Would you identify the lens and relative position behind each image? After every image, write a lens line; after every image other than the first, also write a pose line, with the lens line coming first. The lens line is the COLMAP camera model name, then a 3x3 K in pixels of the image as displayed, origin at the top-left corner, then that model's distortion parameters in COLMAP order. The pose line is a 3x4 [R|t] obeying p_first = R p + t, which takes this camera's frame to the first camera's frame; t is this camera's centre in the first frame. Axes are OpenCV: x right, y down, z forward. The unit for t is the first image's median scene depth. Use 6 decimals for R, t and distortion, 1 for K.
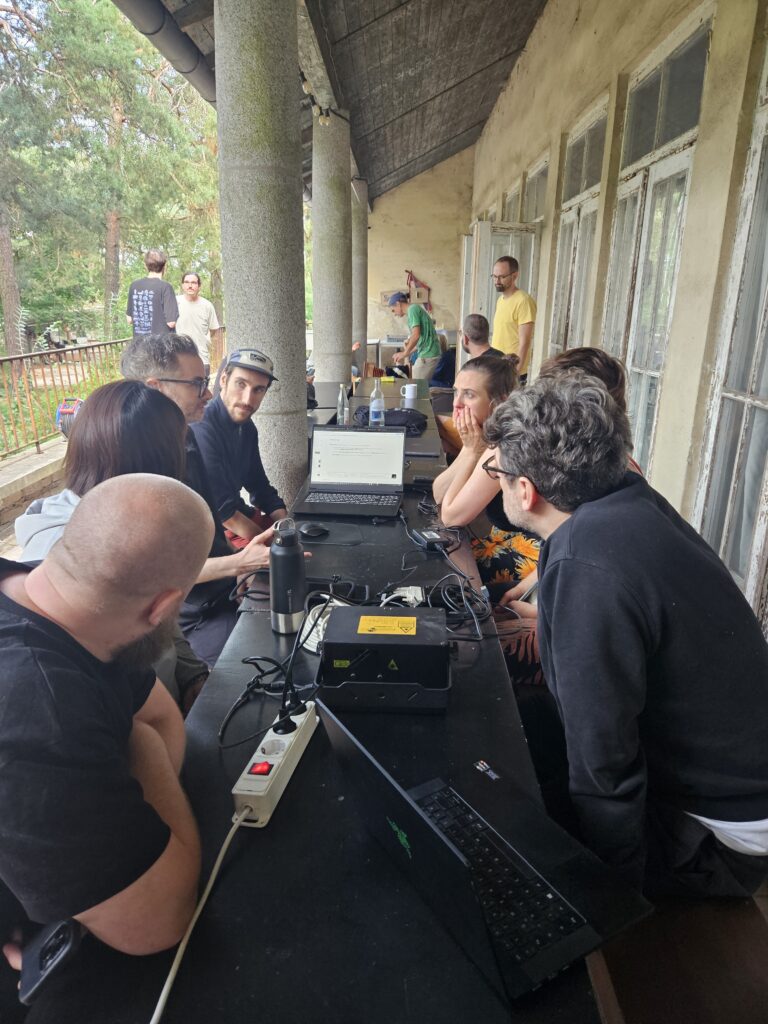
lens RADIAL K [[698.1, 0, 382.3], [0, 698.1, 510.6], [0, 0, 1]] dist [0.005564, -0.004727]
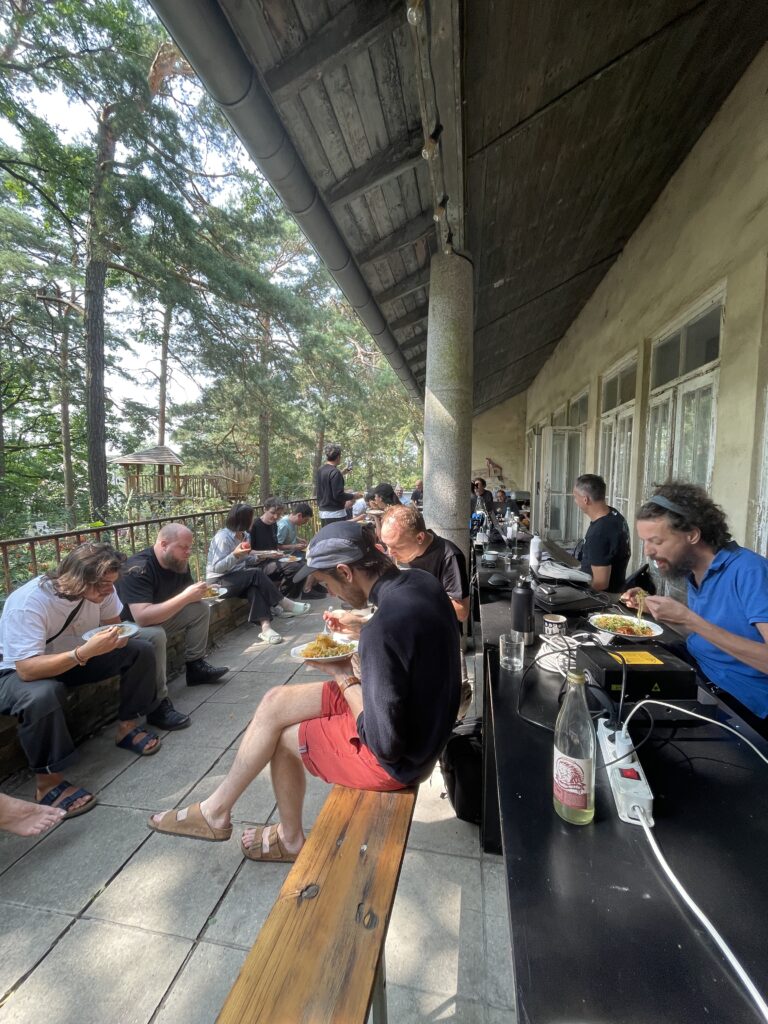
lens RADIAL K [[408.6, 0, 384.5], [0, 408.6, 513.6], [0, 0, 1]] dist [-0.000522, 0.000026]
pose [[0.983765, 0.014221, -0.178899, -0.099258], [-0.050528, 0.978478, -0.200072, 0.021713], [0.172204, 0.205863, 0.963310, 0.021625]]
